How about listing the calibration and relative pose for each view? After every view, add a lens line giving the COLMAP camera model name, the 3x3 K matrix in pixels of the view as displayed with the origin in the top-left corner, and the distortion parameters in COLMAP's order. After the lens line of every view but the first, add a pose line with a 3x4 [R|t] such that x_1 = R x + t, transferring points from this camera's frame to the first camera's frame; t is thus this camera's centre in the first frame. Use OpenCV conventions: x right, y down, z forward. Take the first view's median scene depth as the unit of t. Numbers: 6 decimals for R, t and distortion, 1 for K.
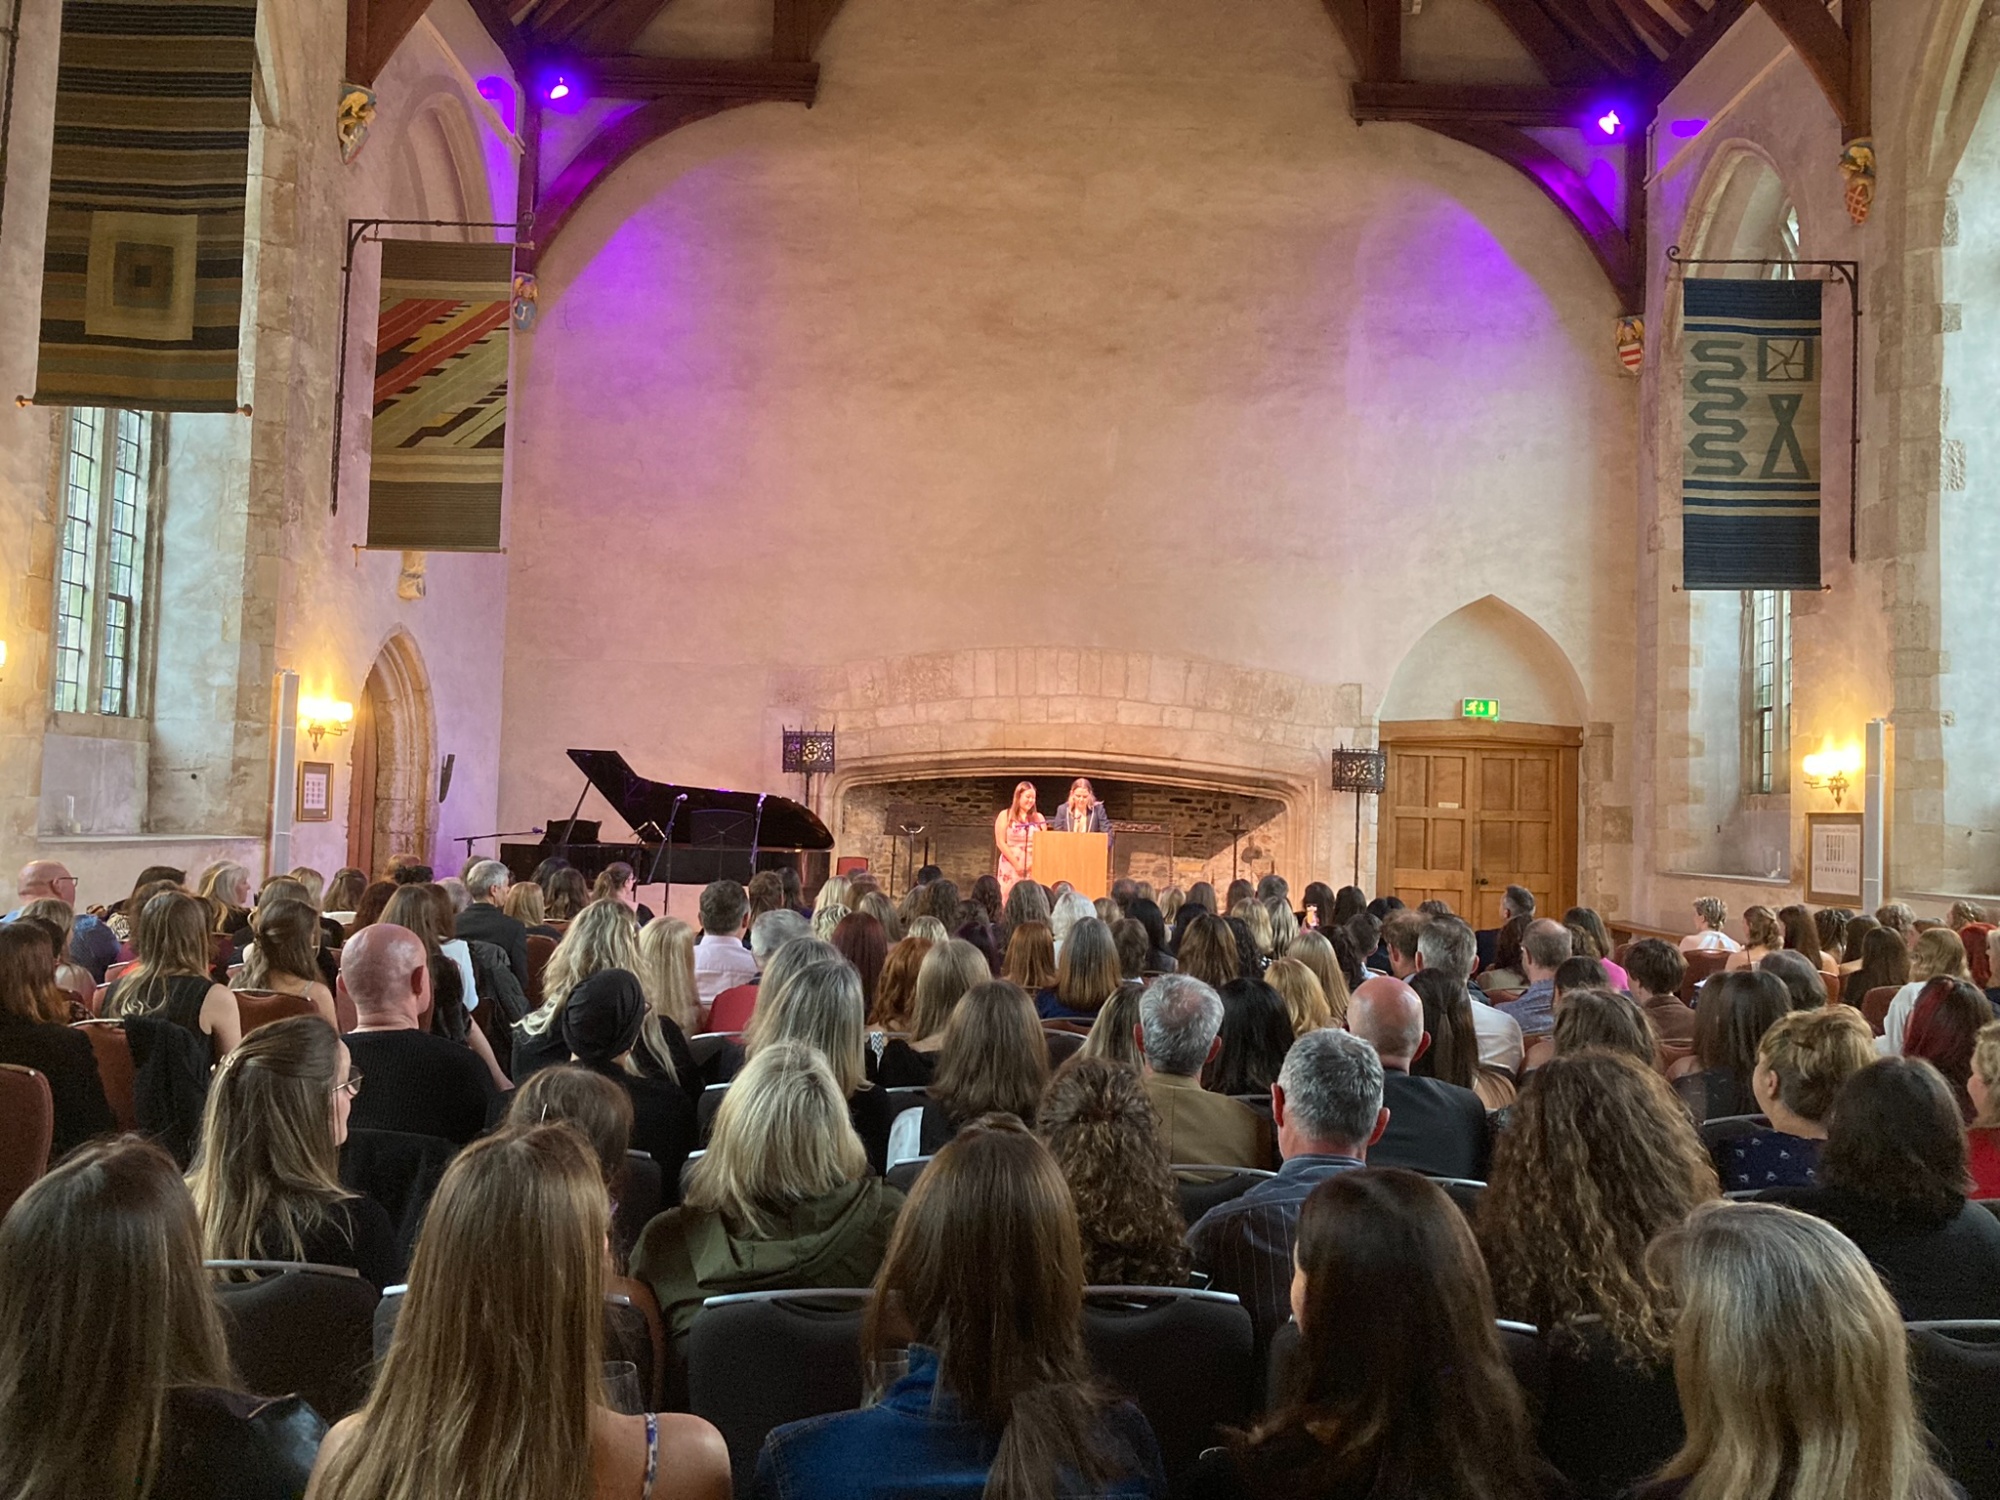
lens RADIAL K [[1674.7, 0, 1000.0], [0, 1674.7, 750.0], [0, 0, 1]] dist [0.034089, -0.000981]
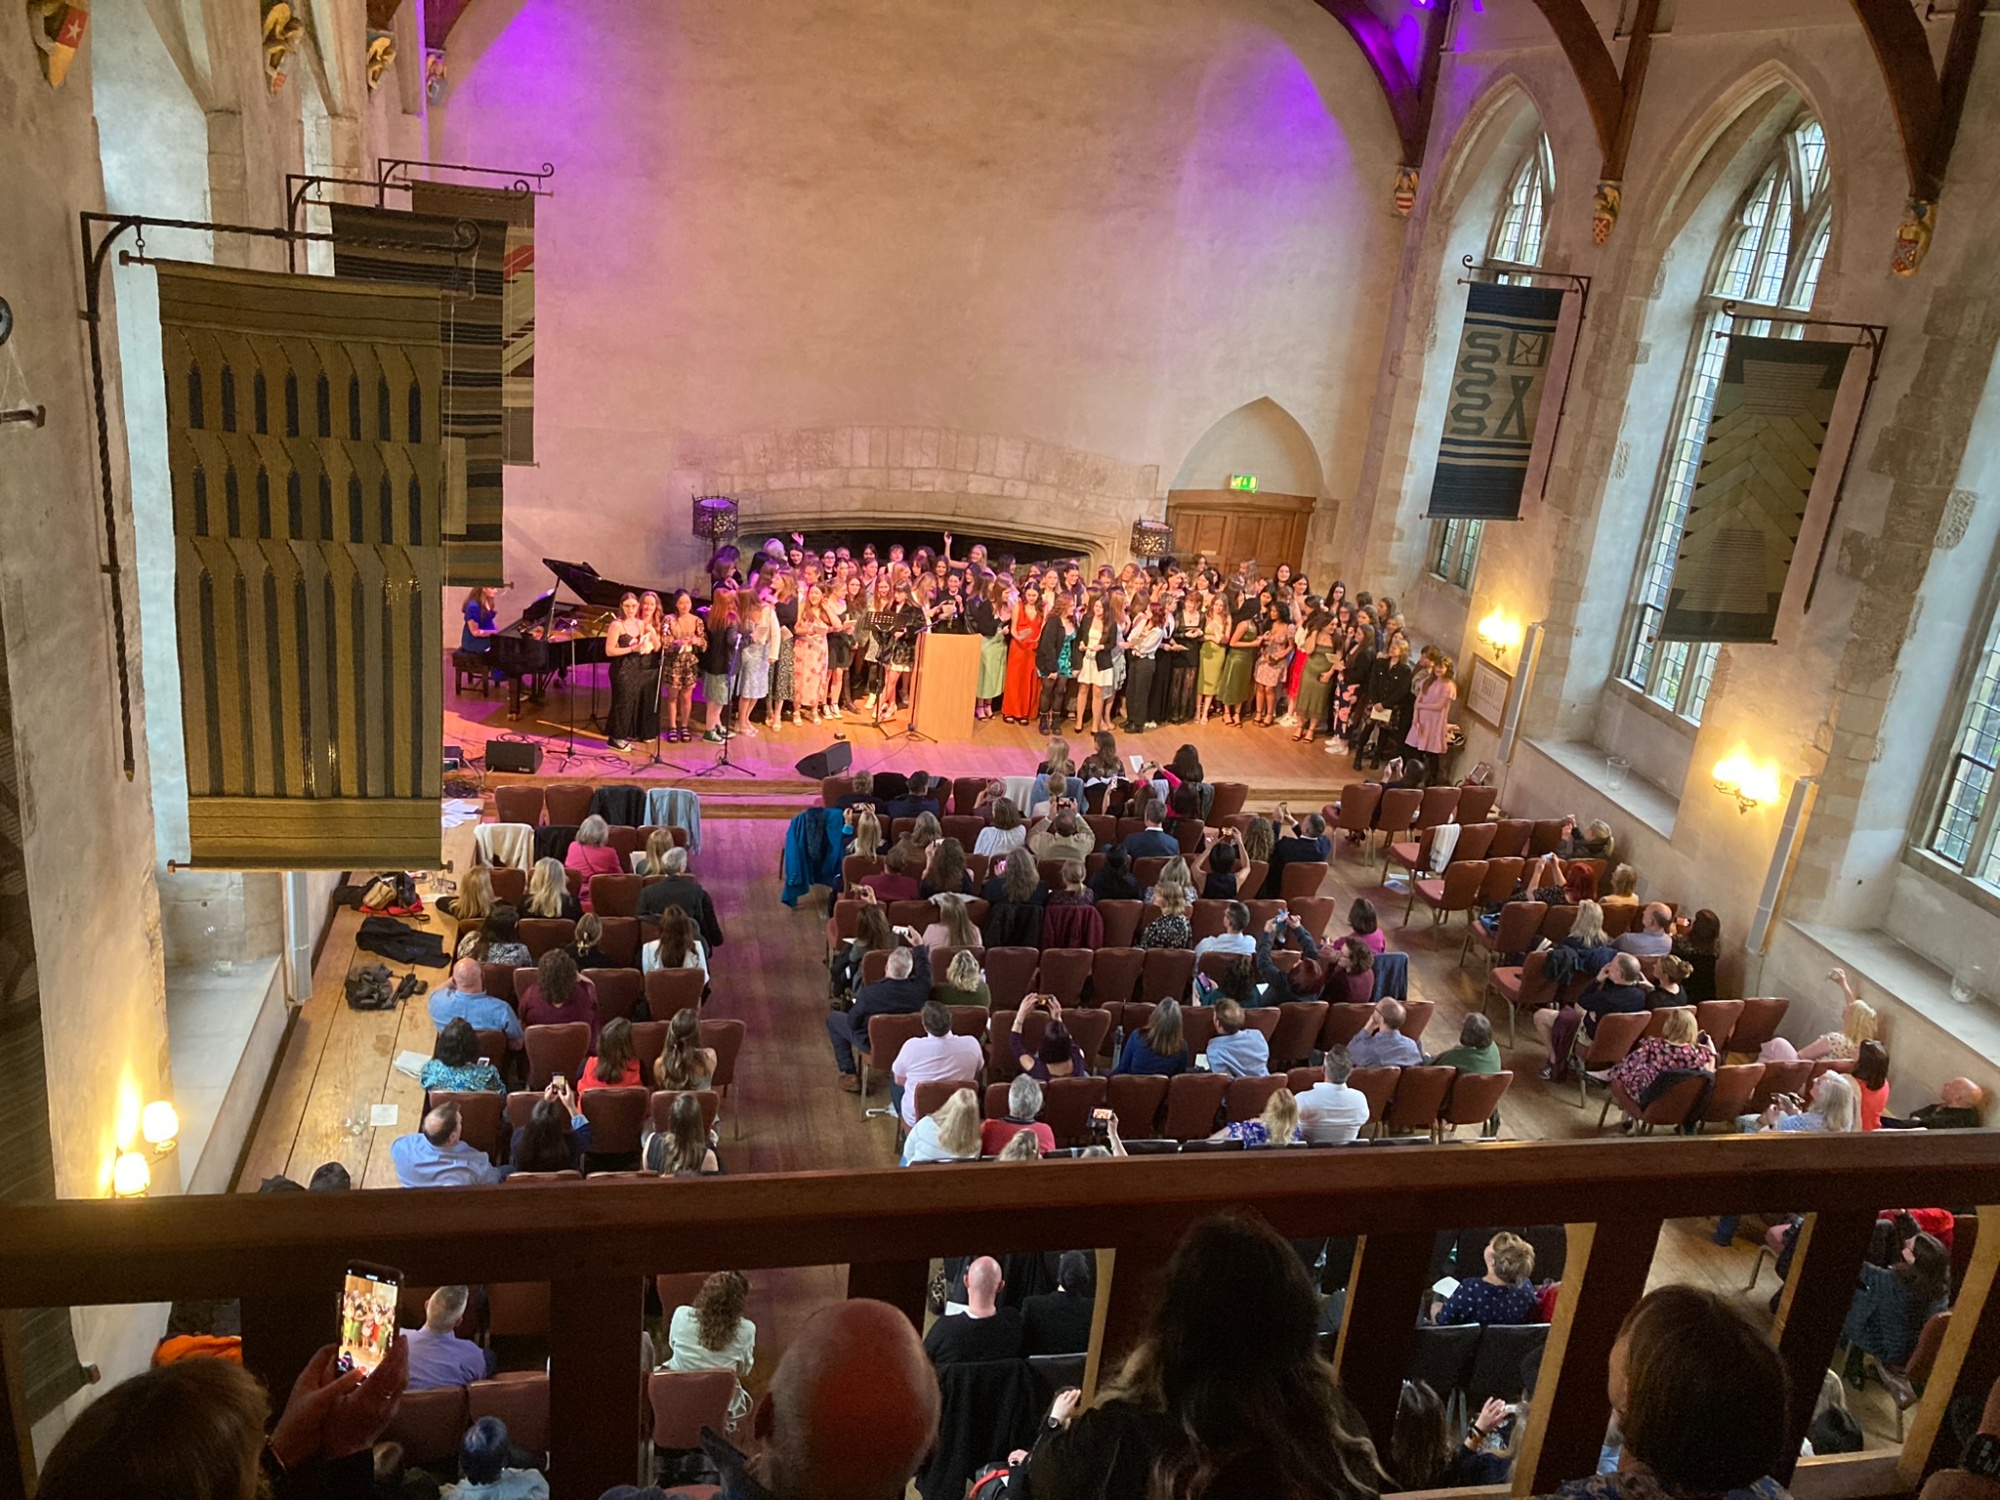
lens RADIAL K [[1674.7, 0, 1000.0], [0, 1674.7, 750.0], [0, 0, 1]] dist [0.034089, -0.000981]
pose [[0.971601, -0.015235, 0.236135, -0.197196], [-0.081544, 0.915239, 0.394573, -0.327030], [-0.222131, -0.402623, 0.888005, -0.165082]]
